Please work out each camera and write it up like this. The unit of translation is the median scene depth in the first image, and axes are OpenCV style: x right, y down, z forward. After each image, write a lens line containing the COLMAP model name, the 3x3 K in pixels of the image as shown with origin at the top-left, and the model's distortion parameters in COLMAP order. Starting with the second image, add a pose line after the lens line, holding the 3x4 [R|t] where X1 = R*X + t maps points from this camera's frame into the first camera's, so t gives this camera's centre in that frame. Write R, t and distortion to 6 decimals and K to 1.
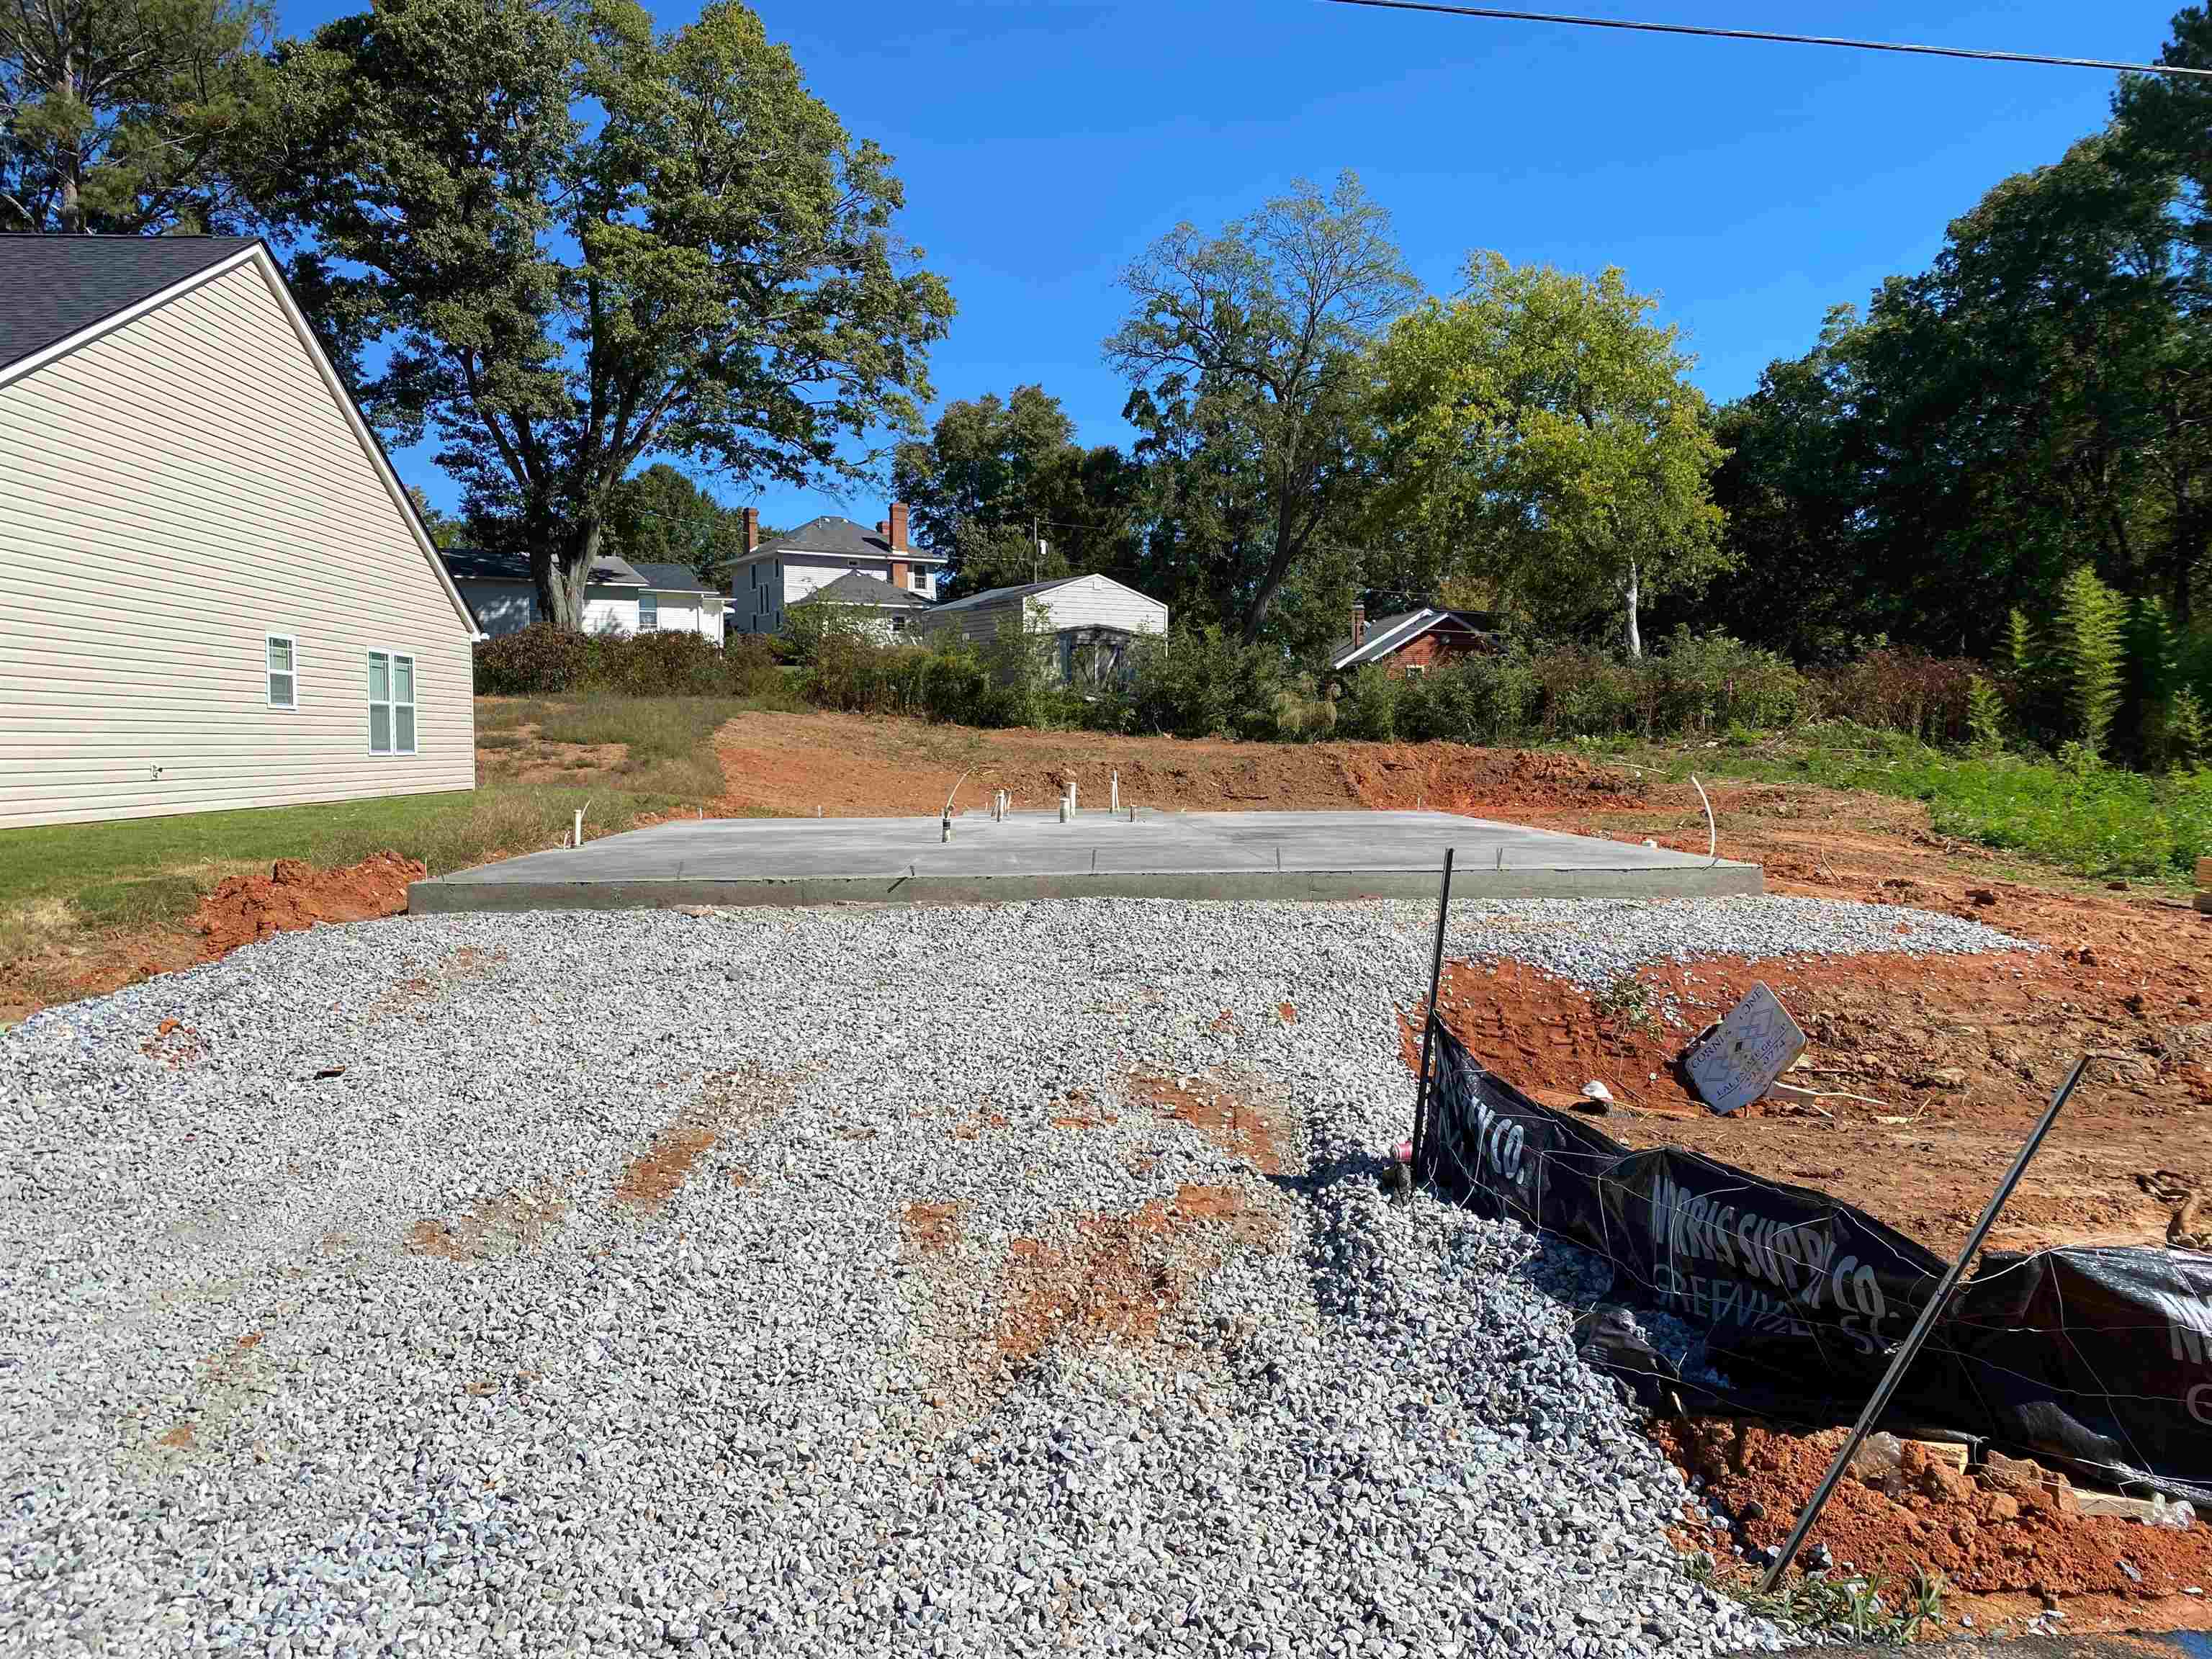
lens RADIAL K [[1676.9, 0, 1111.7], [0, 1676.9, 823.2], [0, 0, 1]] dist [0.015562, 0.000358]
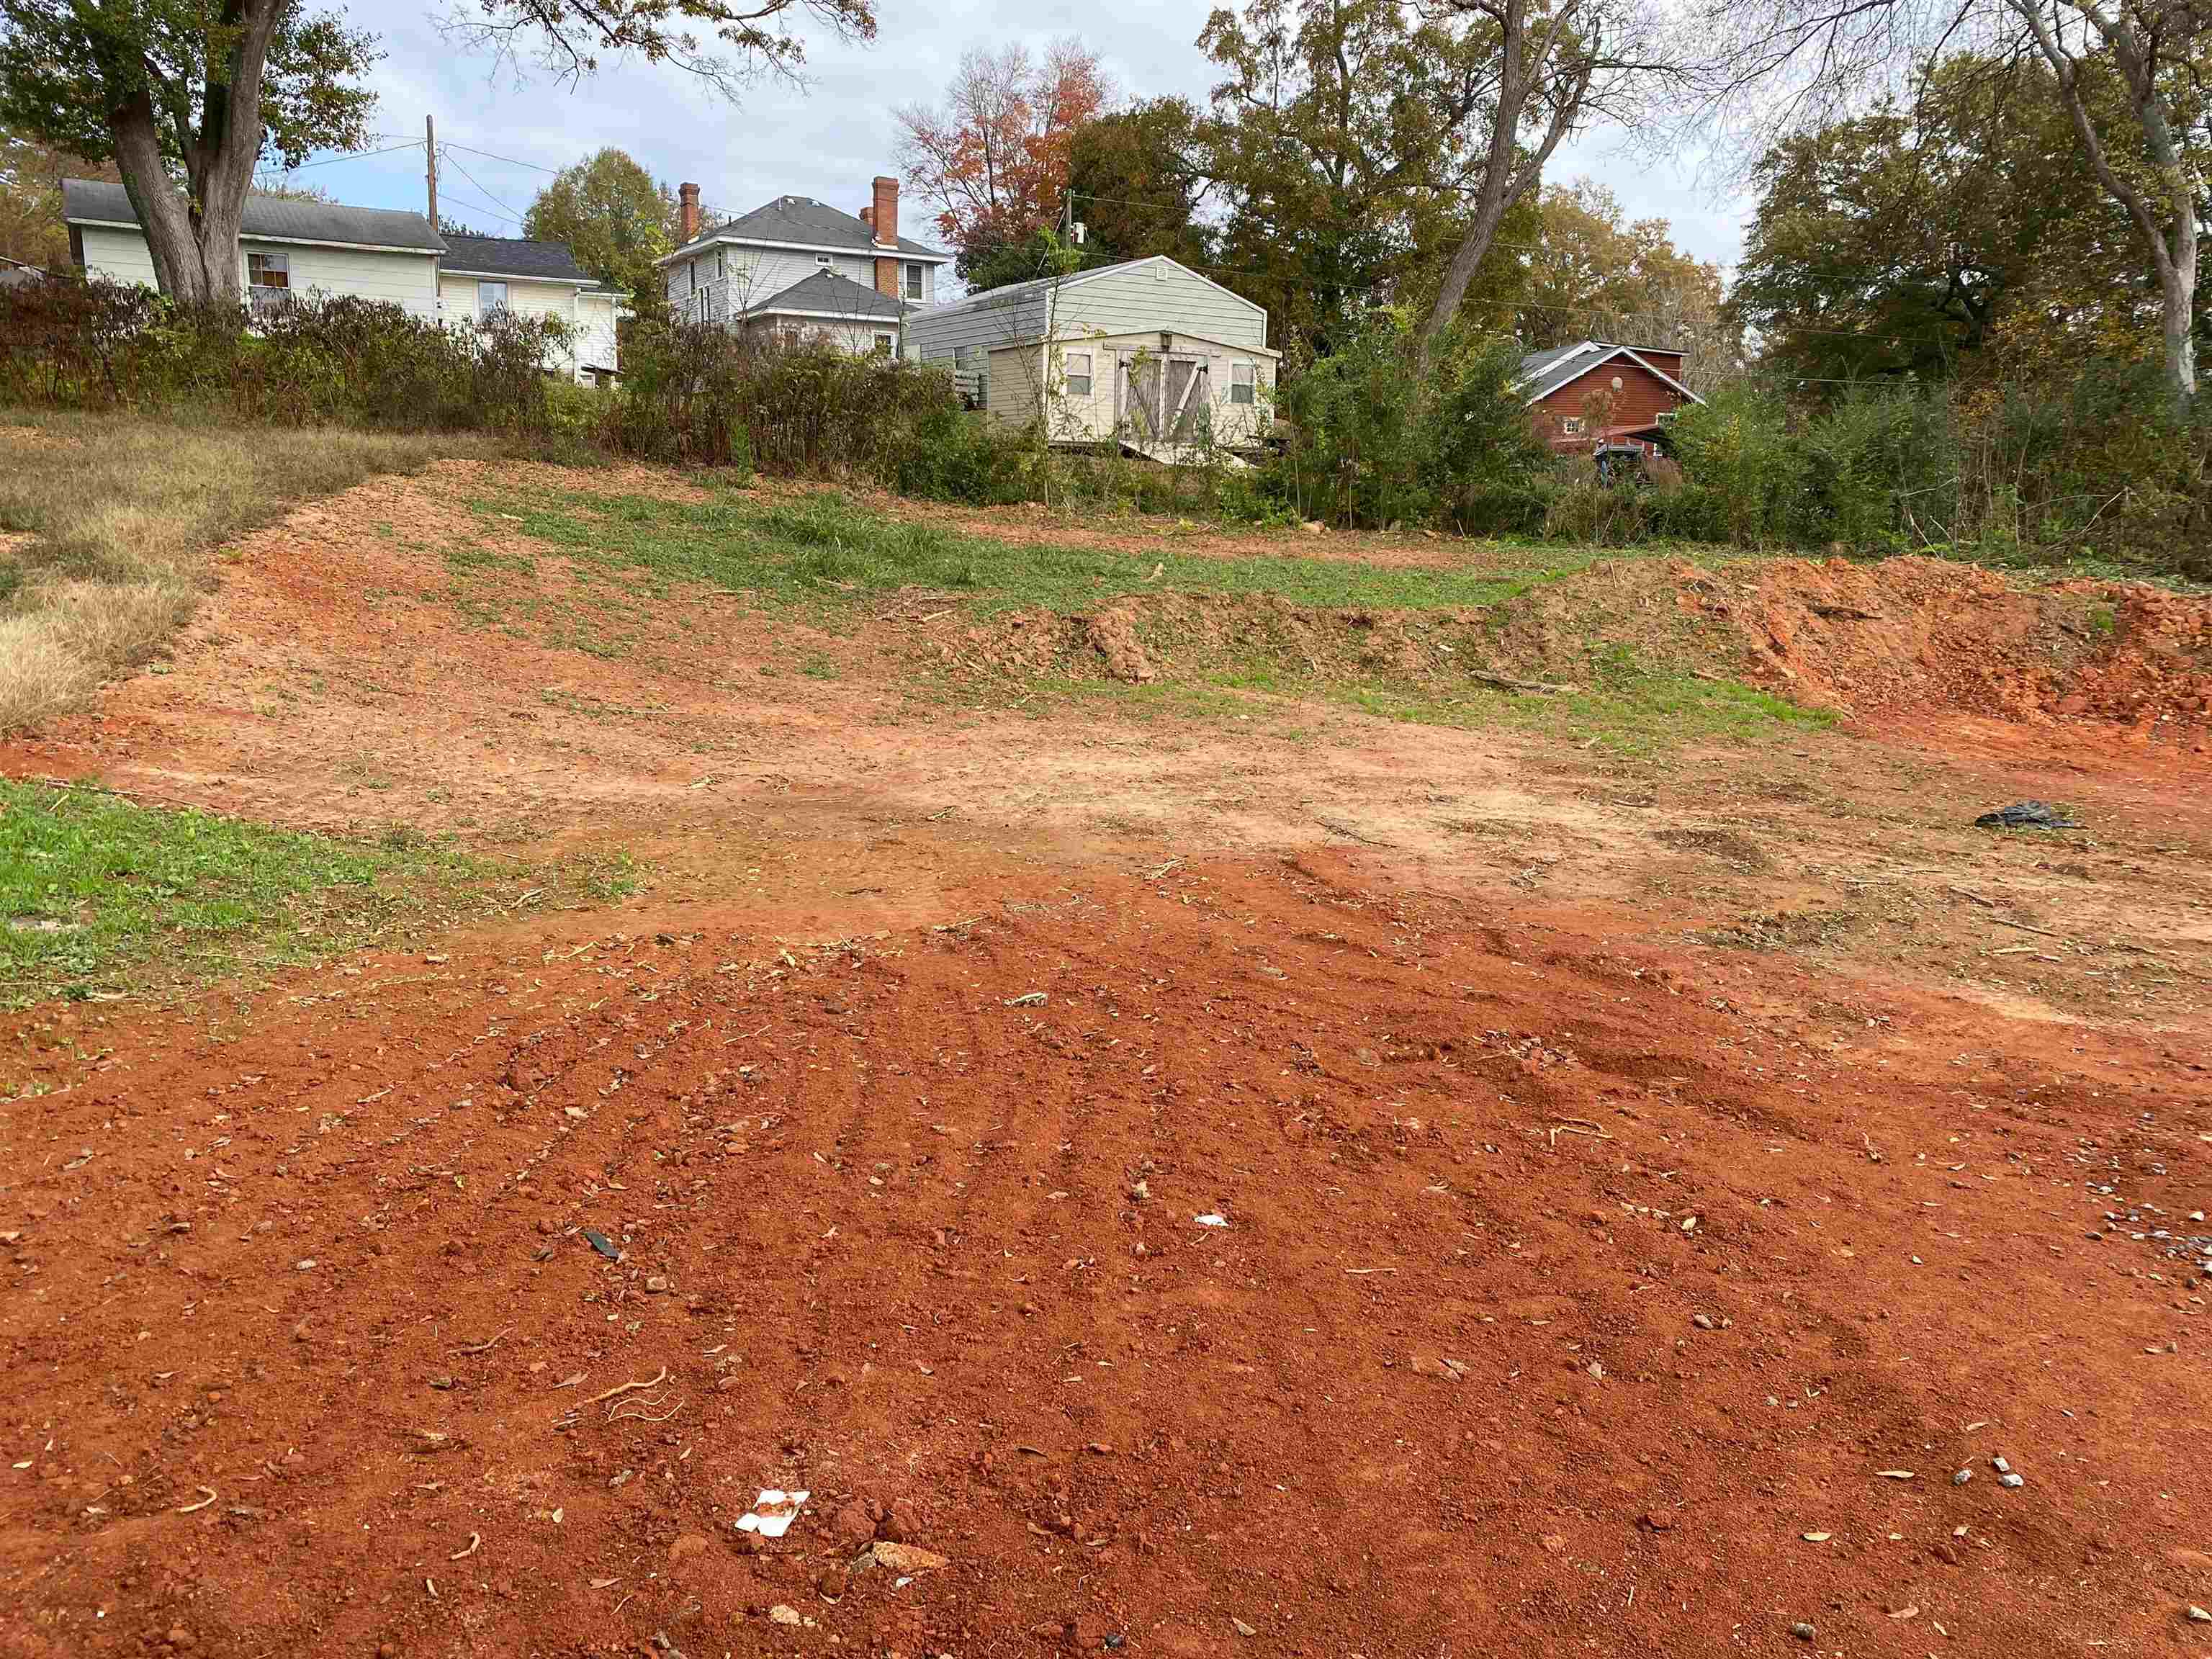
lens RADIAL K [[1676.9, 0, 1096.5], [0, 1676.9, 849.4], [0, 0, 1]] dist [0.015562, 0.000358]
pose [[0.999305, 0.025902, -0.026797, -0.008766], [-0.021456, 0.987741, 0.154621, -0.018351], [0.030474, -0.153938, 0.987610, 0.268691]]
